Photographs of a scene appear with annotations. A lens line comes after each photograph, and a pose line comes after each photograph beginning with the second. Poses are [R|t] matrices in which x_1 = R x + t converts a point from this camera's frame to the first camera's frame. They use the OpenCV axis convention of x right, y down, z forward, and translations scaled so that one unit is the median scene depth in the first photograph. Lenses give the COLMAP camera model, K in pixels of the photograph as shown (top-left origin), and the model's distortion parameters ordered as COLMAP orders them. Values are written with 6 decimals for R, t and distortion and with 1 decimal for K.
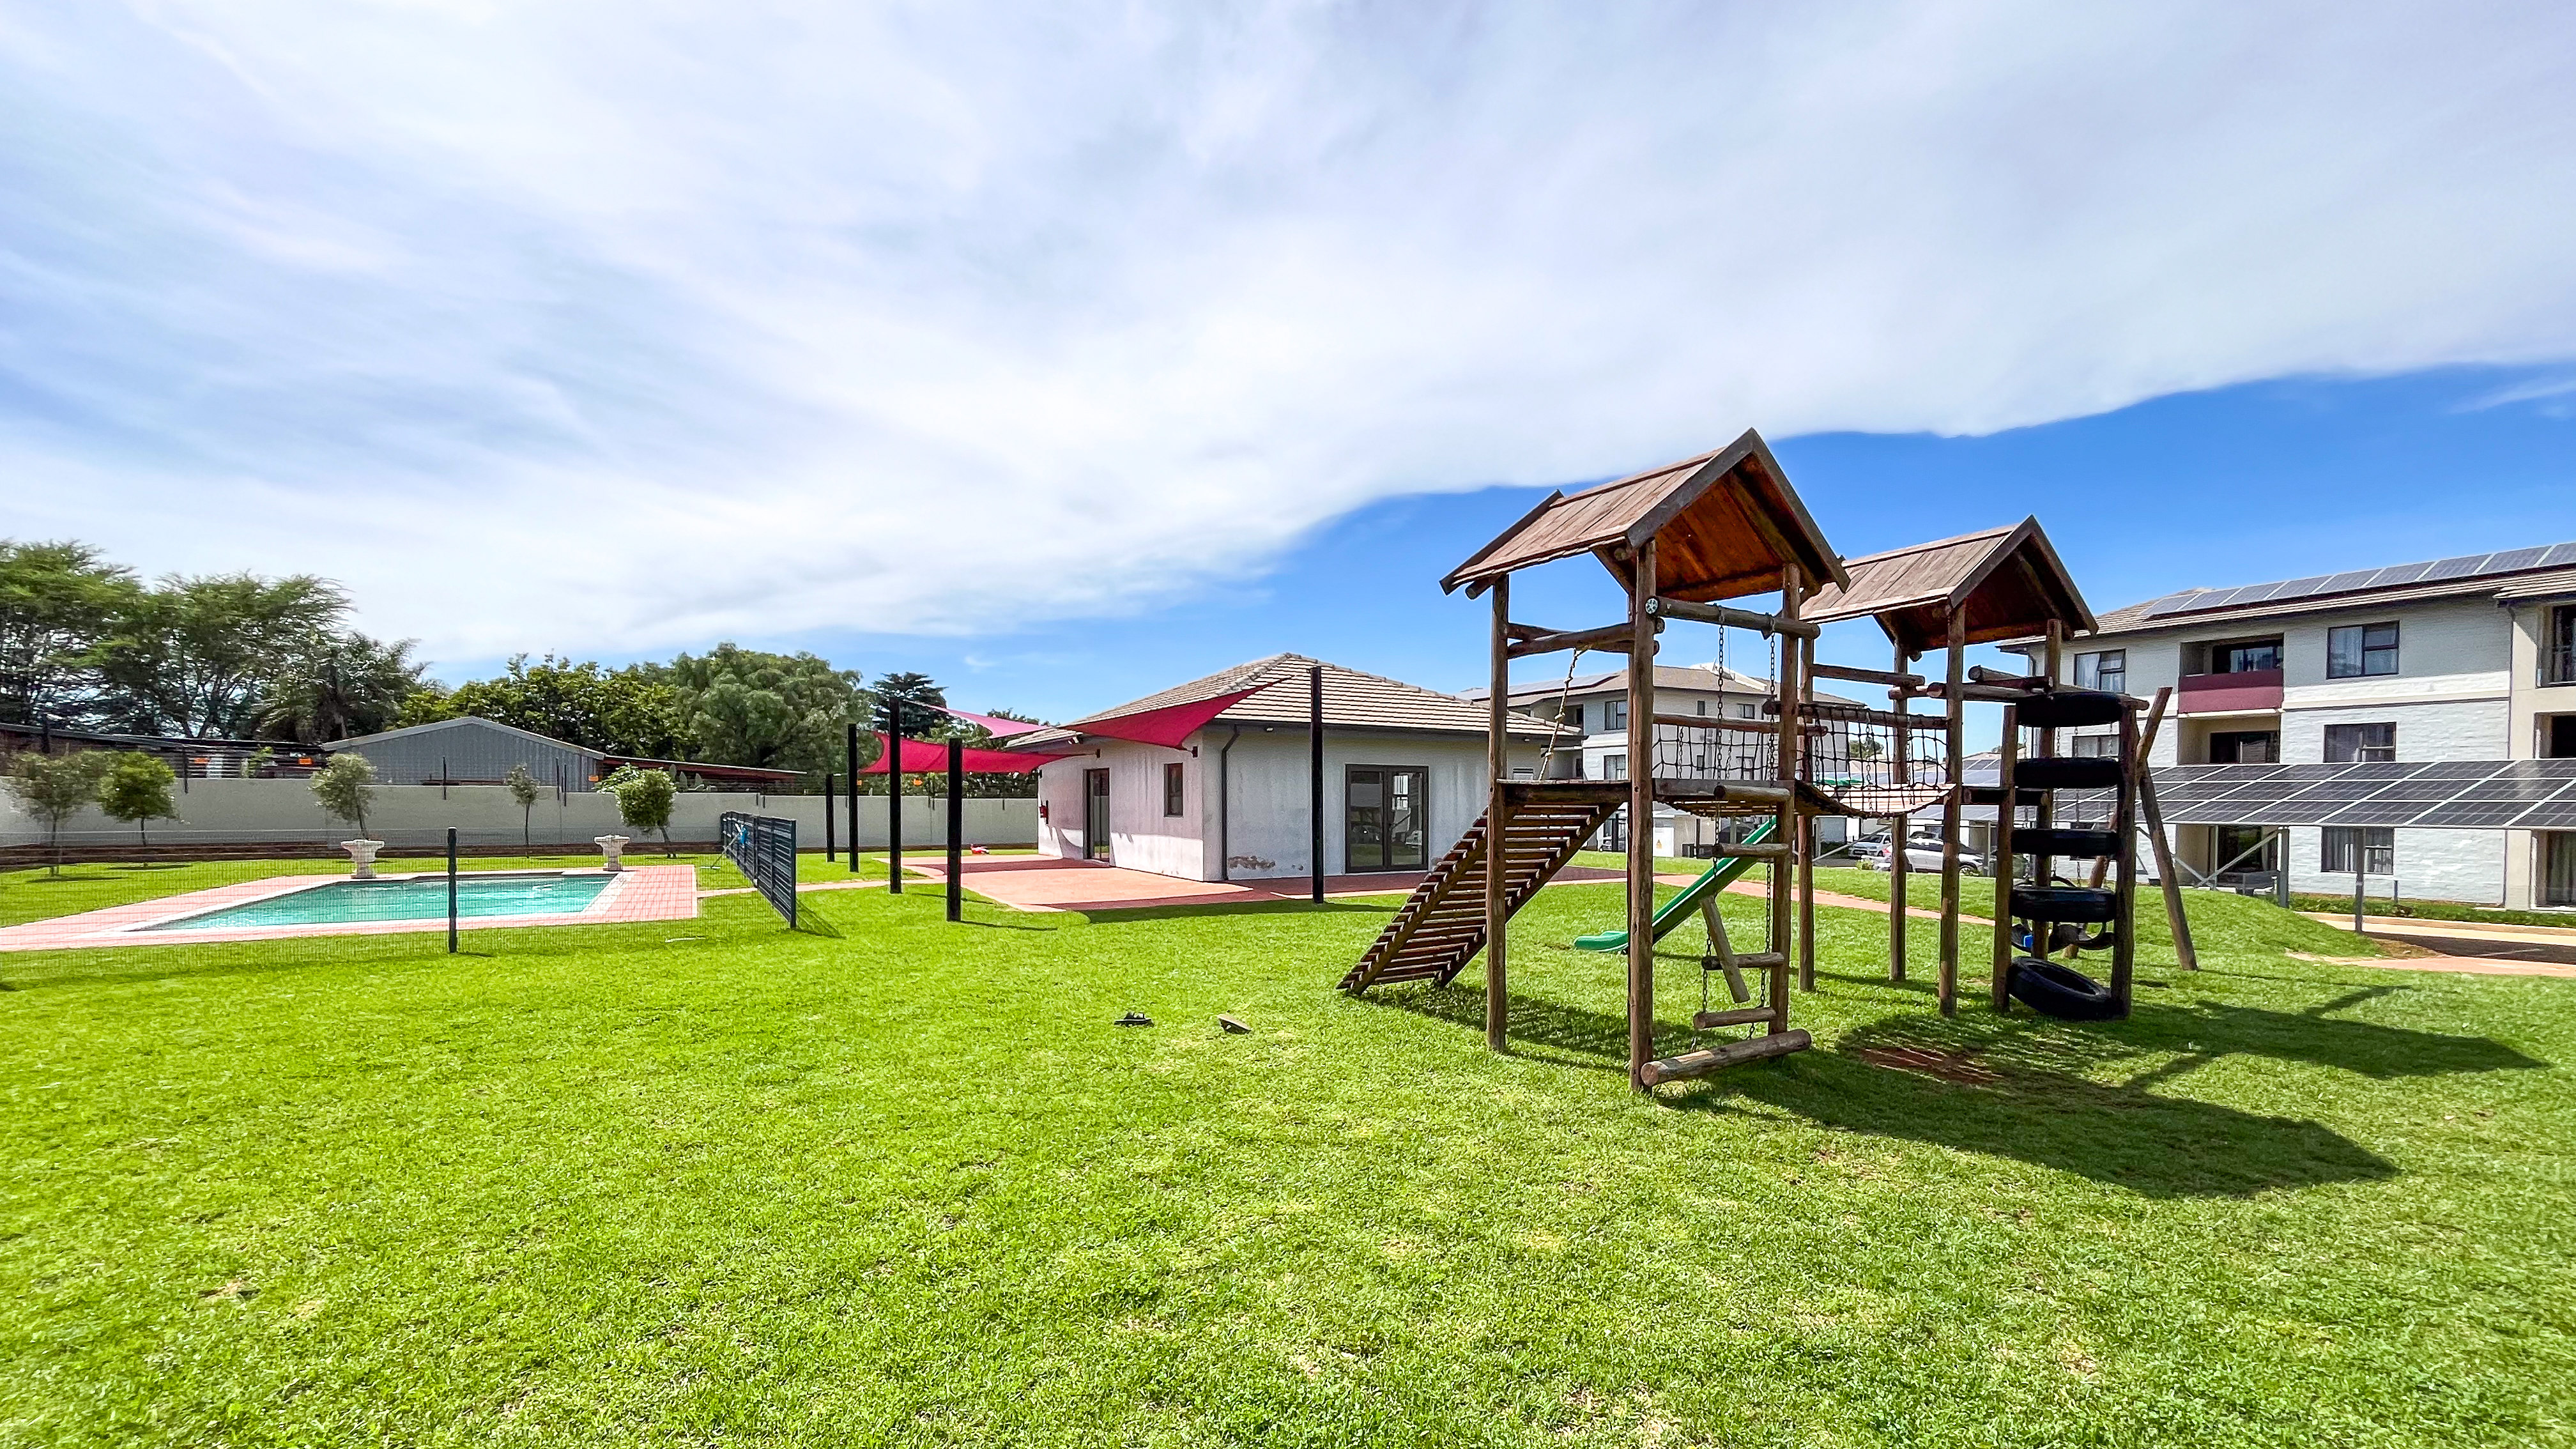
lens RADIAL K [[1052.9, 0, 1286.0], [0, 1052.9, 808.5], [0, 0, 1]] dist [0.007301, -0.000044]
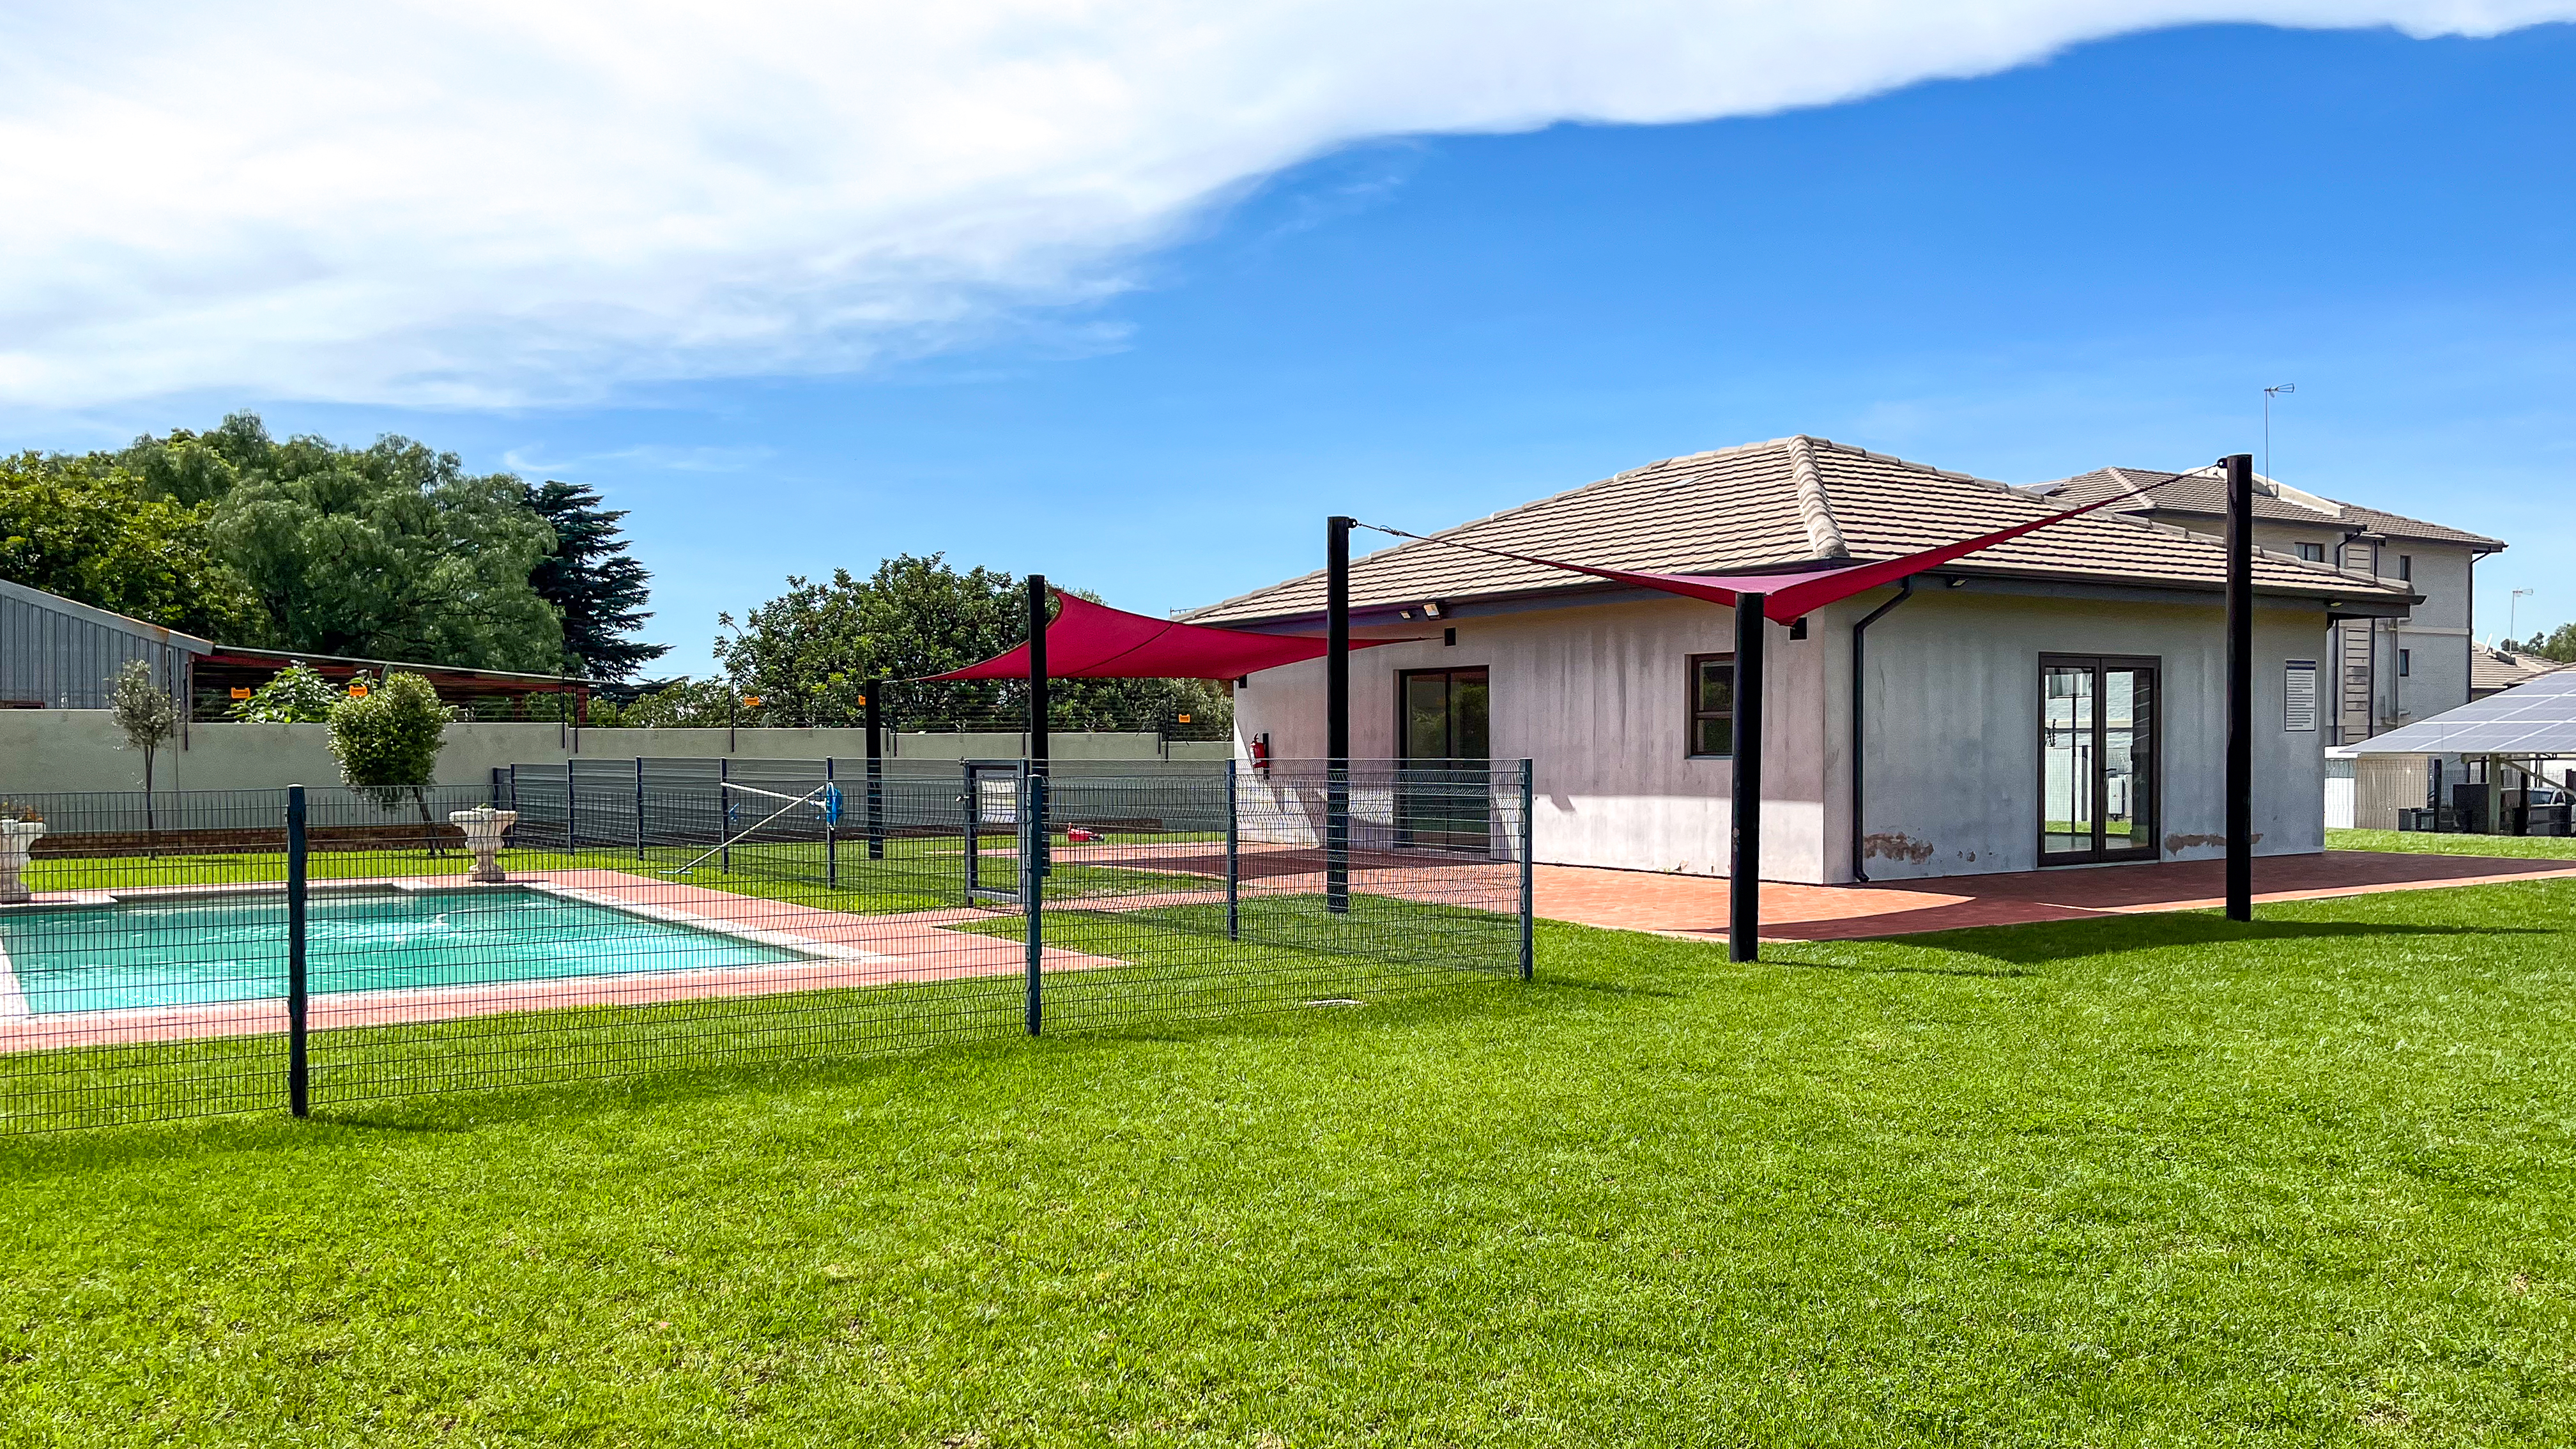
lens RADIAL K [[2066.6, 0, 1316.7], [0, 2066.6, 782.9], [0, 0, 1]] dist [0.083228, -0.124232]
pose [[0.996903, -0.008151, 0.078220, -0.237515], [0.007165, 0.999891, 0.012882, 0.003330], [-0.078317, -0.012282, 0.996853, 0.008223]]
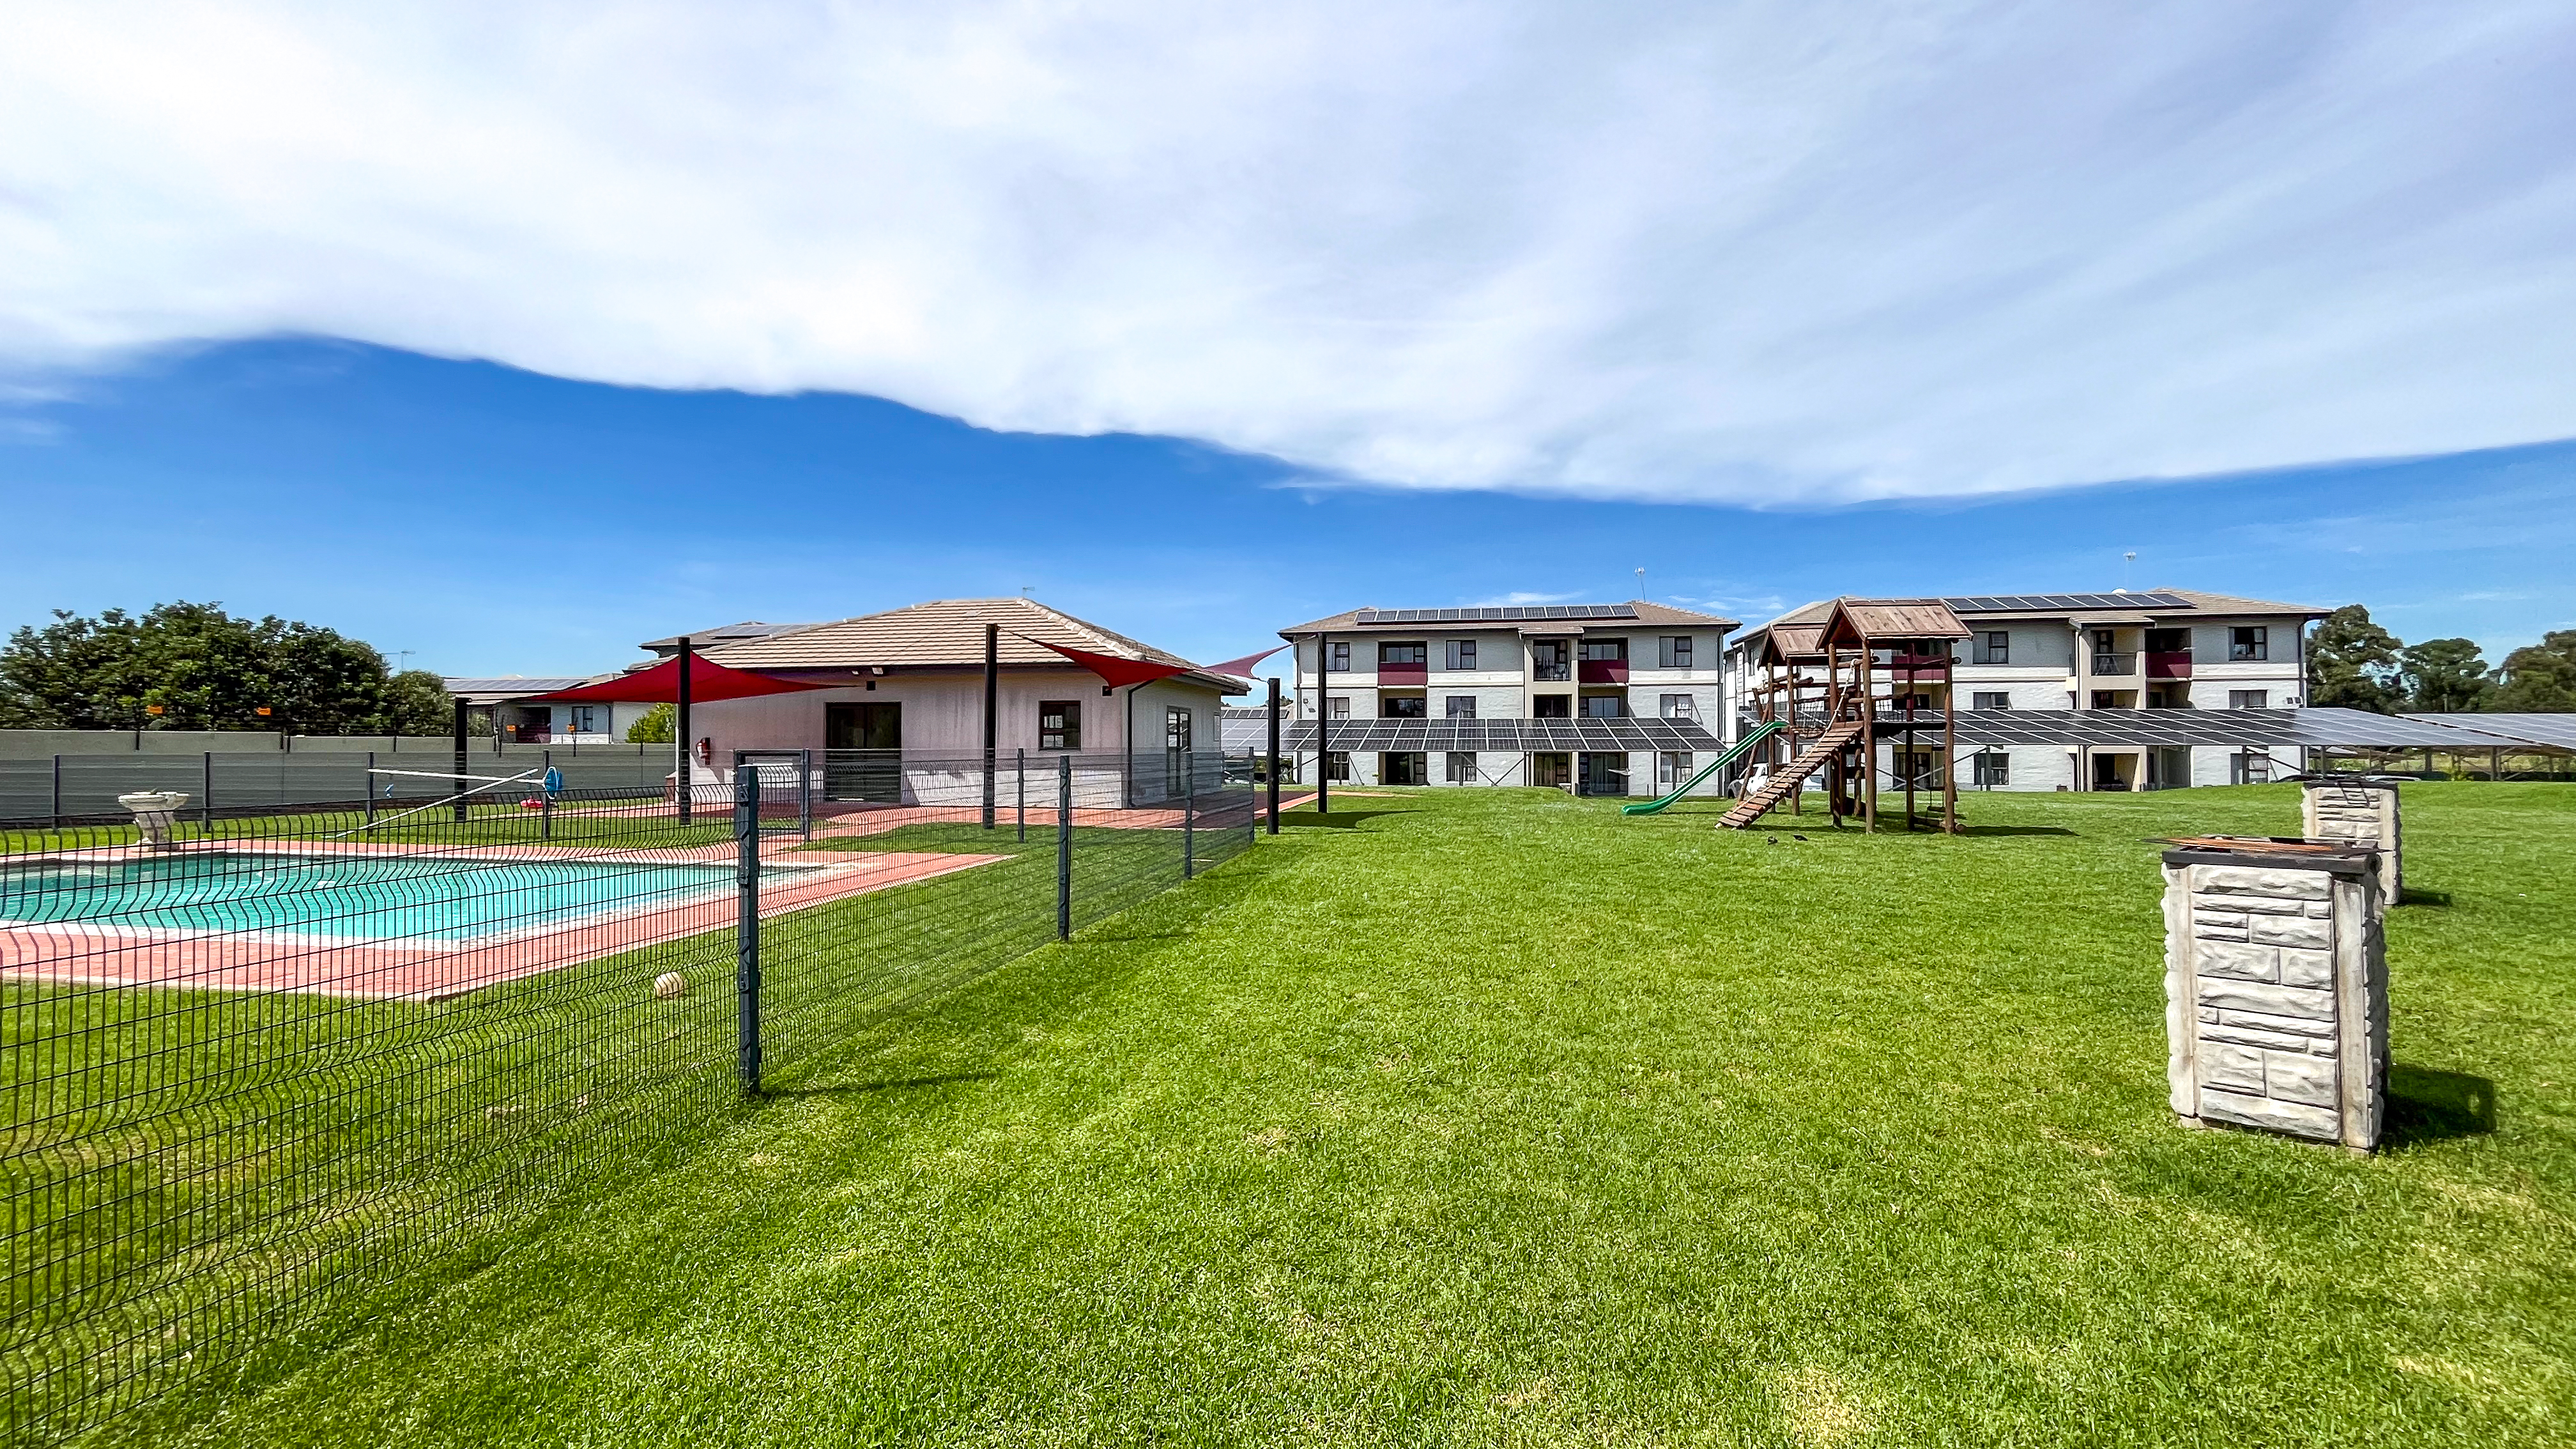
lens RADIAL K [[1046.1, 0, 1286.6], [0, 1046.1, 729.7], [0, 0, 1]] dist [-0.003249, -0.000416]
pose [[0.648953, 0.008164, 0.760785, -0.480662], [0.008673, 0.999798, -0.018127, 0.004778], [-0.760779, 0.018362, 0.648751, 0.090055]]
